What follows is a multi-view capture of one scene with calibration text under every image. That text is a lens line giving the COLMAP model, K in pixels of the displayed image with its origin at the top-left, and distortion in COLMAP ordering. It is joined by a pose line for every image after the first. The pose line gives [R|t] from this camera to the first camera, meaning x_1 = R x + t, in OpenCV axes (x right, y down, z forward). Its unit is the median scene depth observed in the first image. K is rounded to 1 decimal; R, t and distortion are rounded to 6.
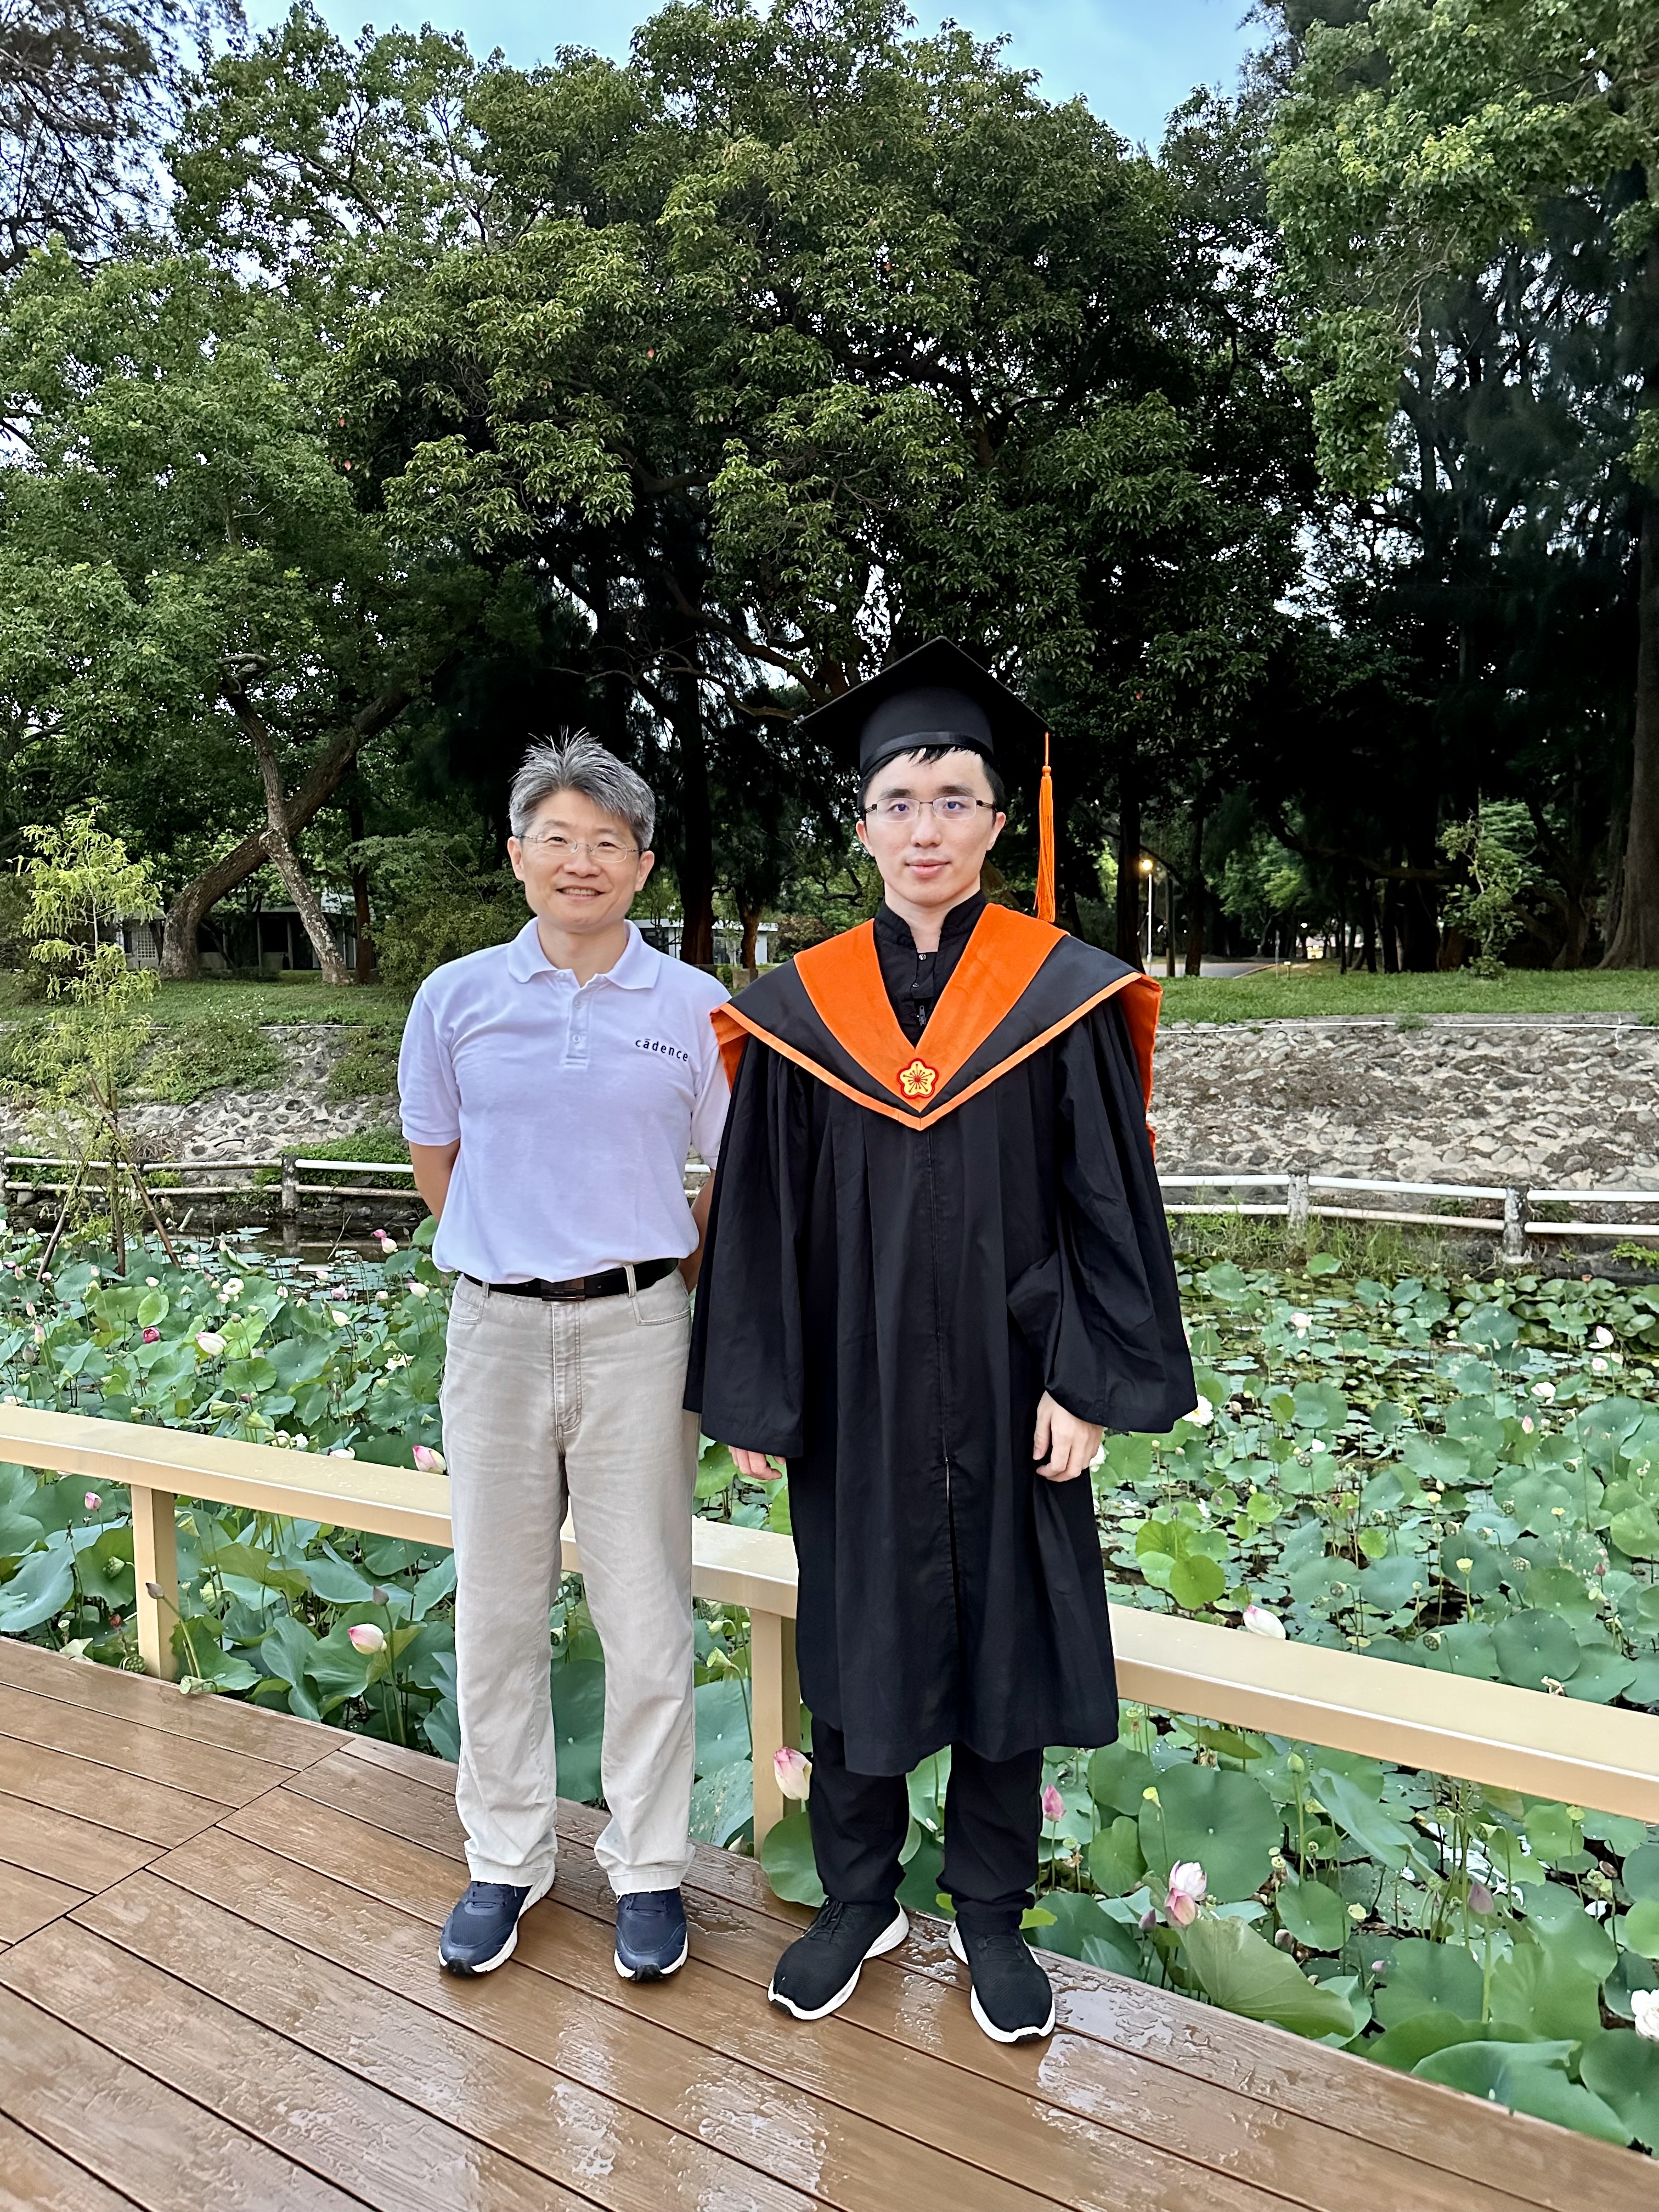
lens RADIAL K [[1574.9, 0, 821.6], [0, 1574.9, 1096.2], [0, 0, 1]] dist [0.006302, -0.003479]
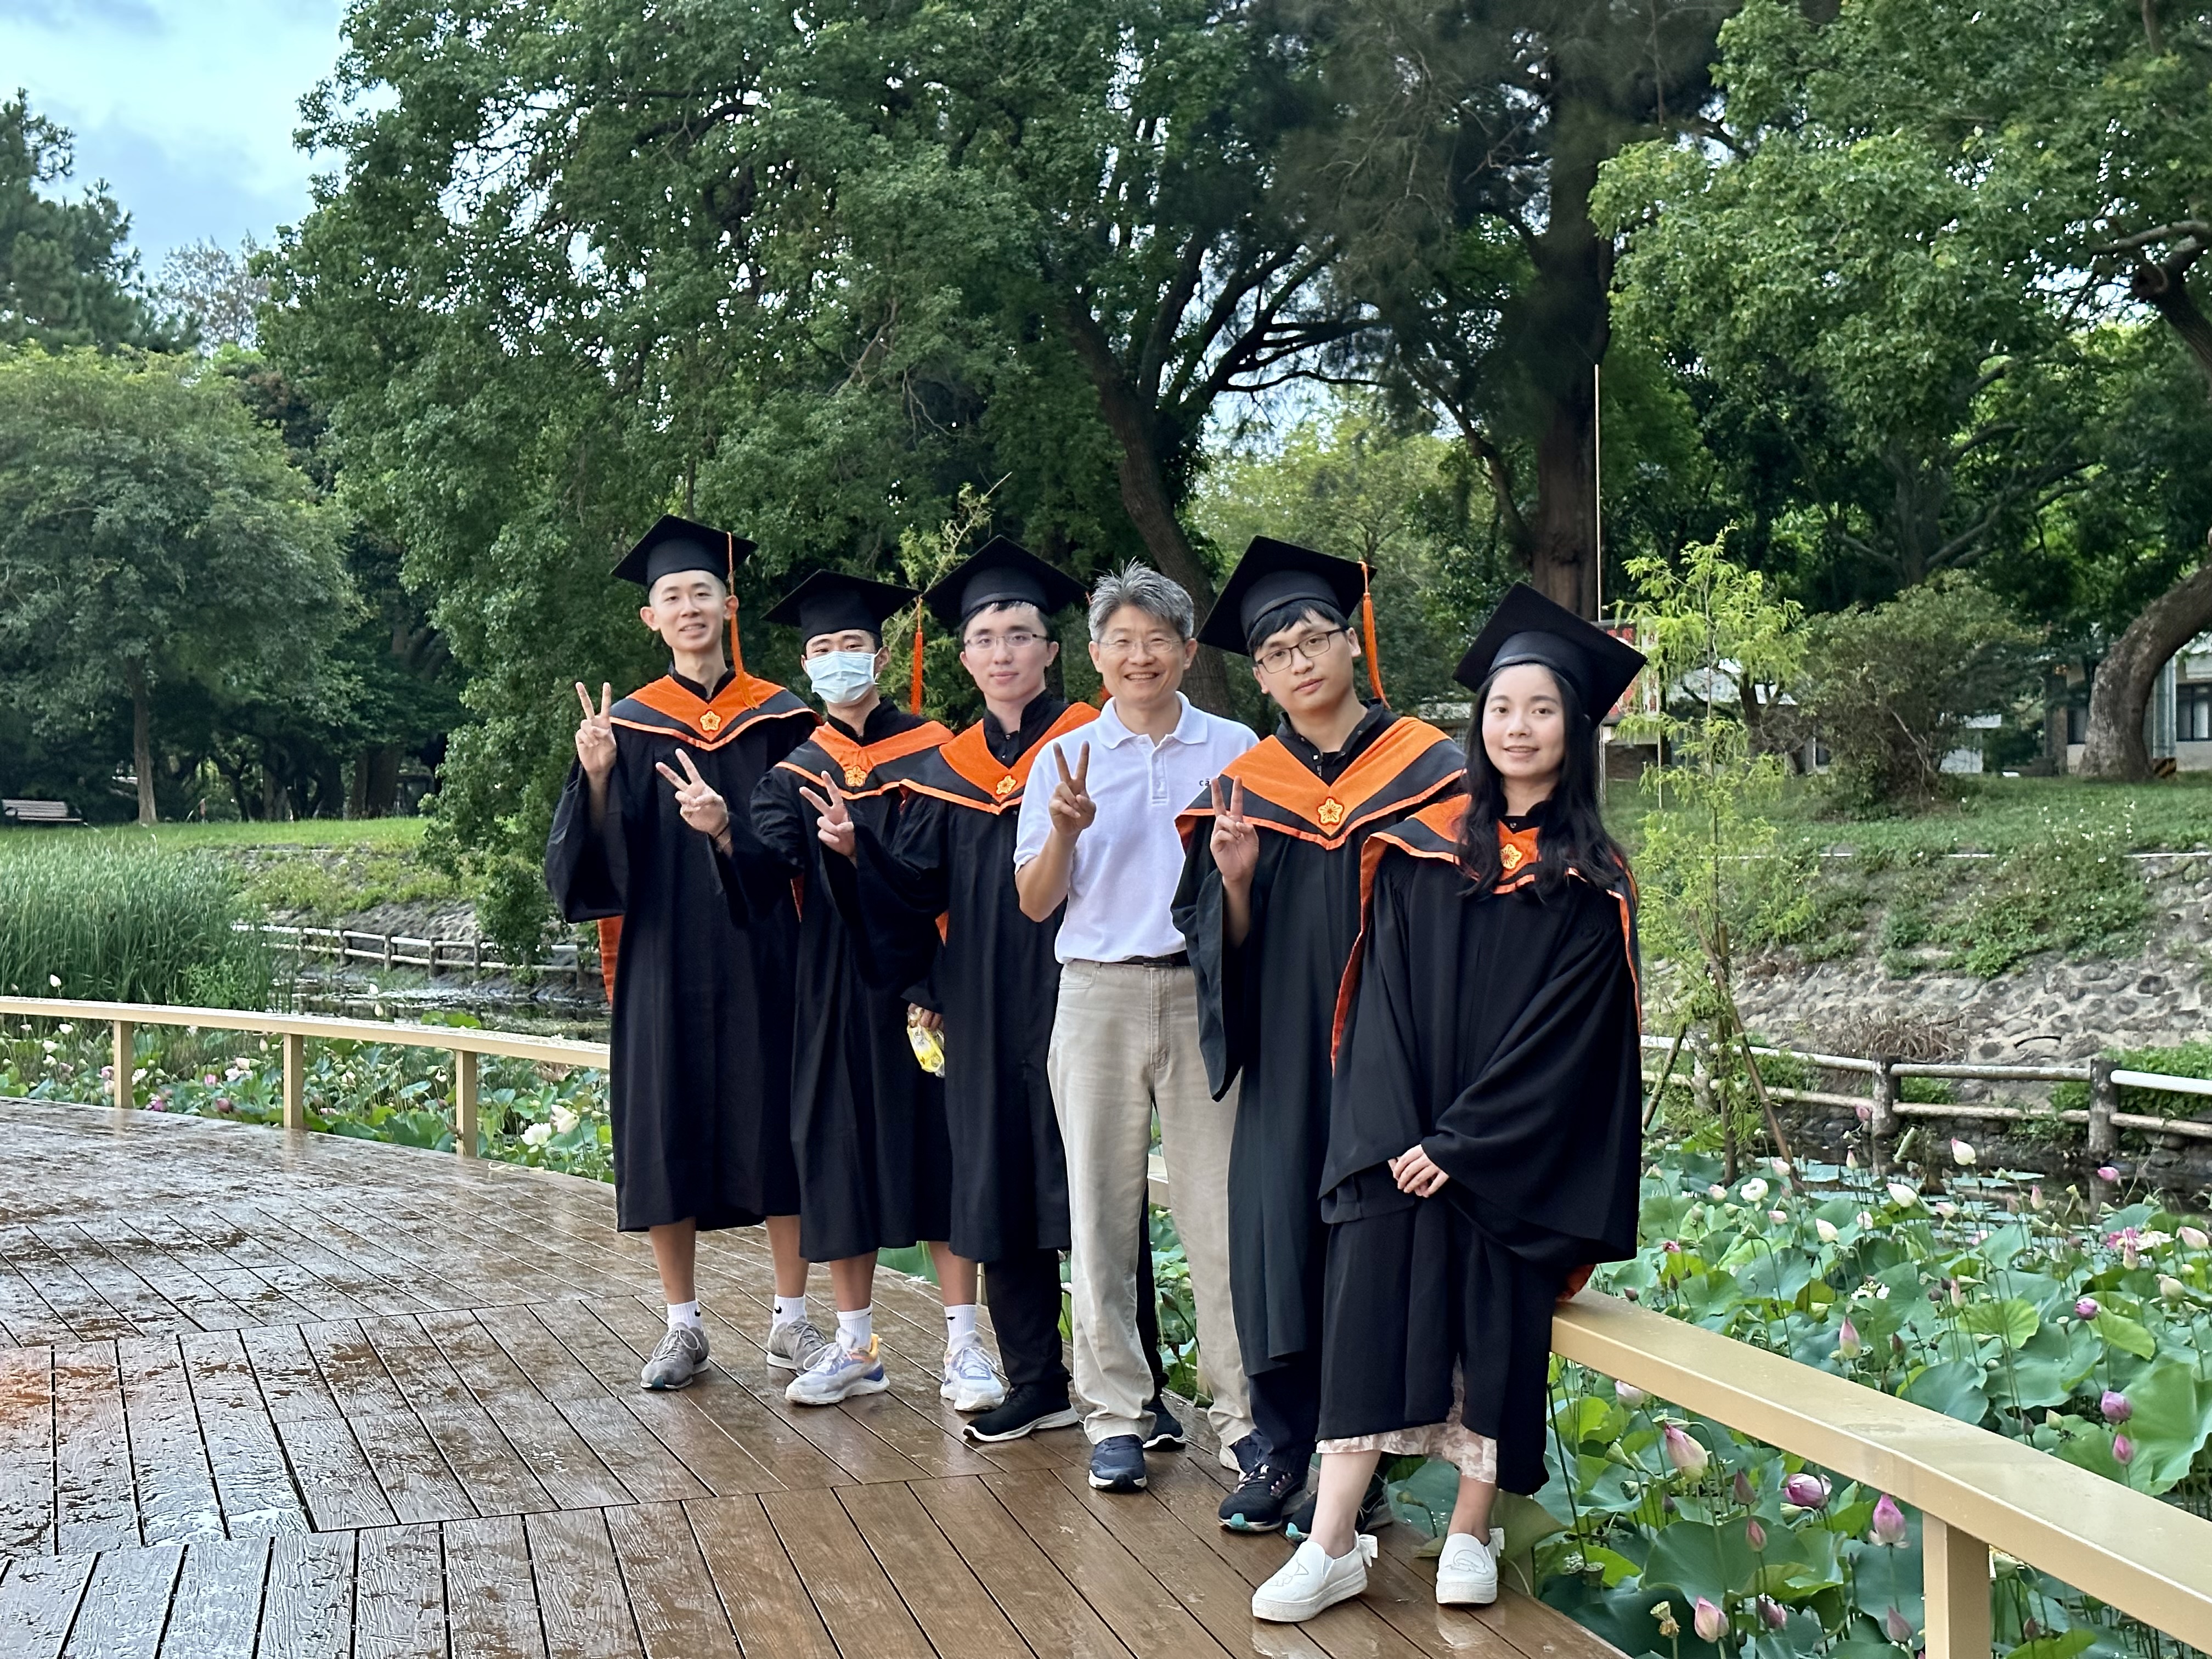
lens RADIAL K [[3134.9, 0, 1125.1], [0, 3134.9, 813.1], [0, 0, 1]] dist [0.118161, 0.000000]
pose [[0.710328, -0.002412, -0.703867, 0.253096], [-0.044221, 0.997866, -0.048047, 0.017143], [0.702480, 0.065255, 0.708705, -0.132921]]
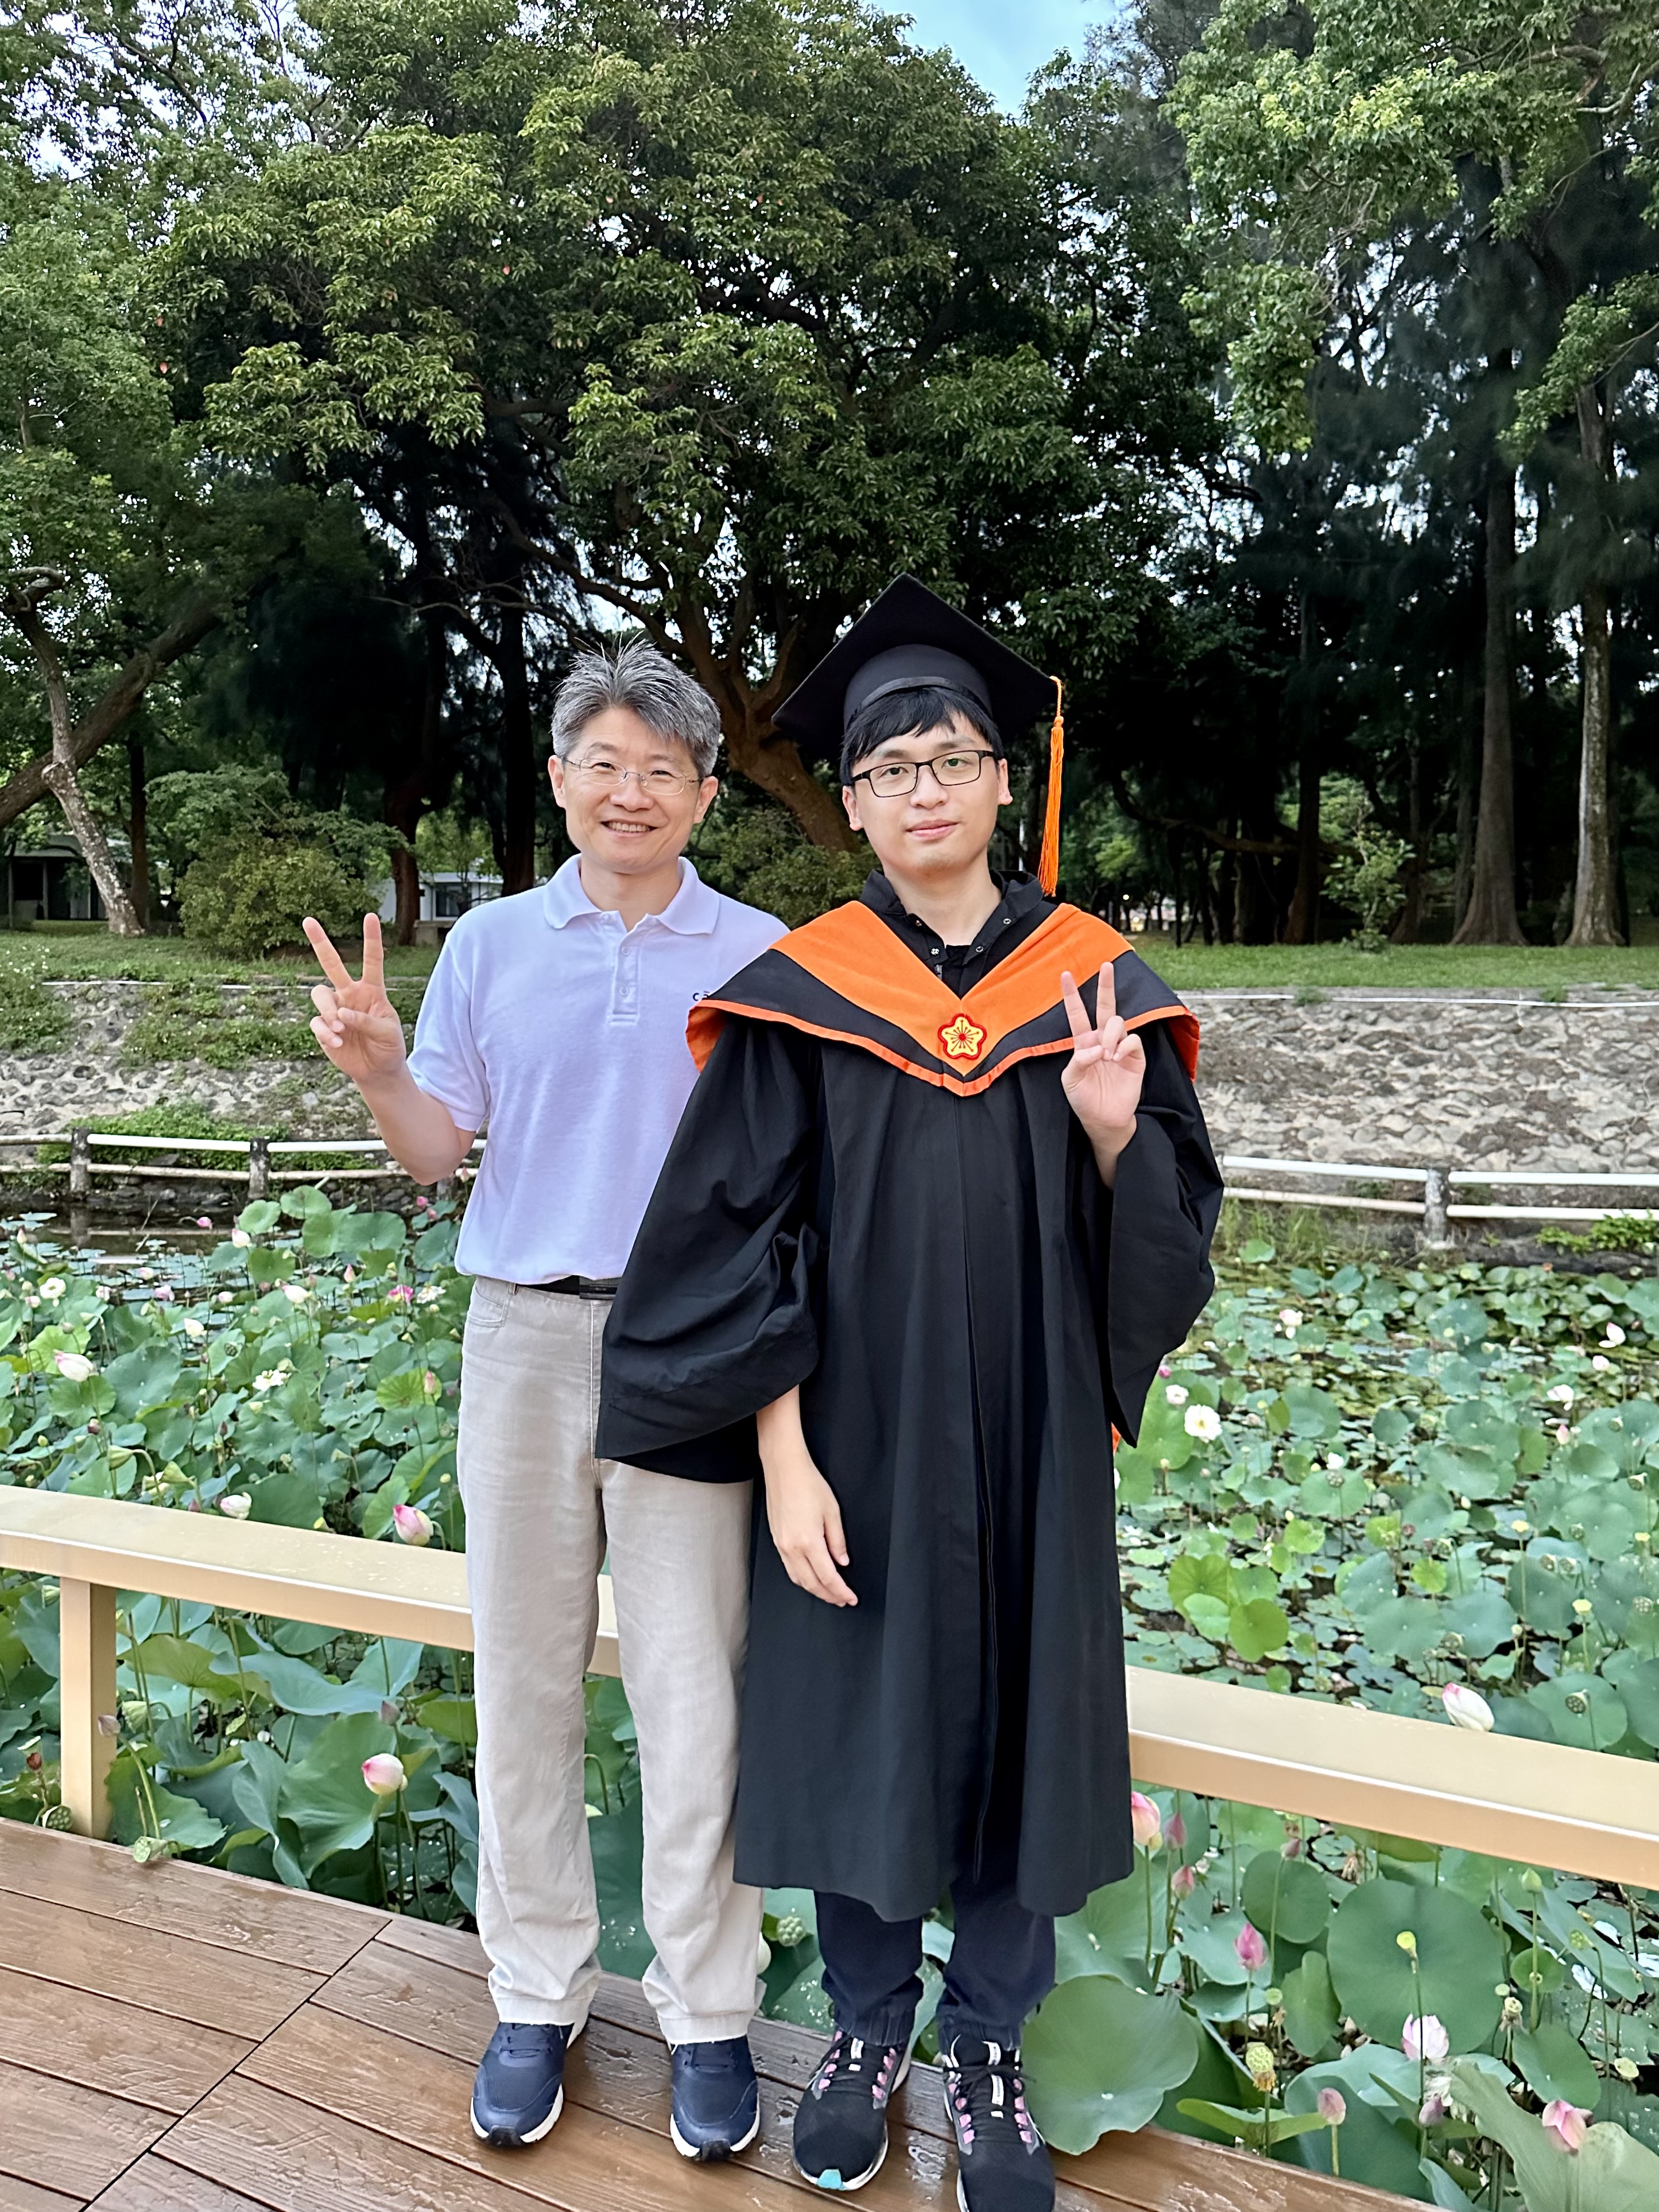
lens RADIAL K [[1575.1, 0, 704.9], [0, 1575.1, 970.2], [0, 0, 1]] dist [0.006302, -0.003479]
pose [[0.992361, 0.015153, 0.122435, -0.101797], [-0.008136, 0.998306, -0.057606, -0.003211], [-0.123101, 0.056170, 0.990803, 0.083207]]
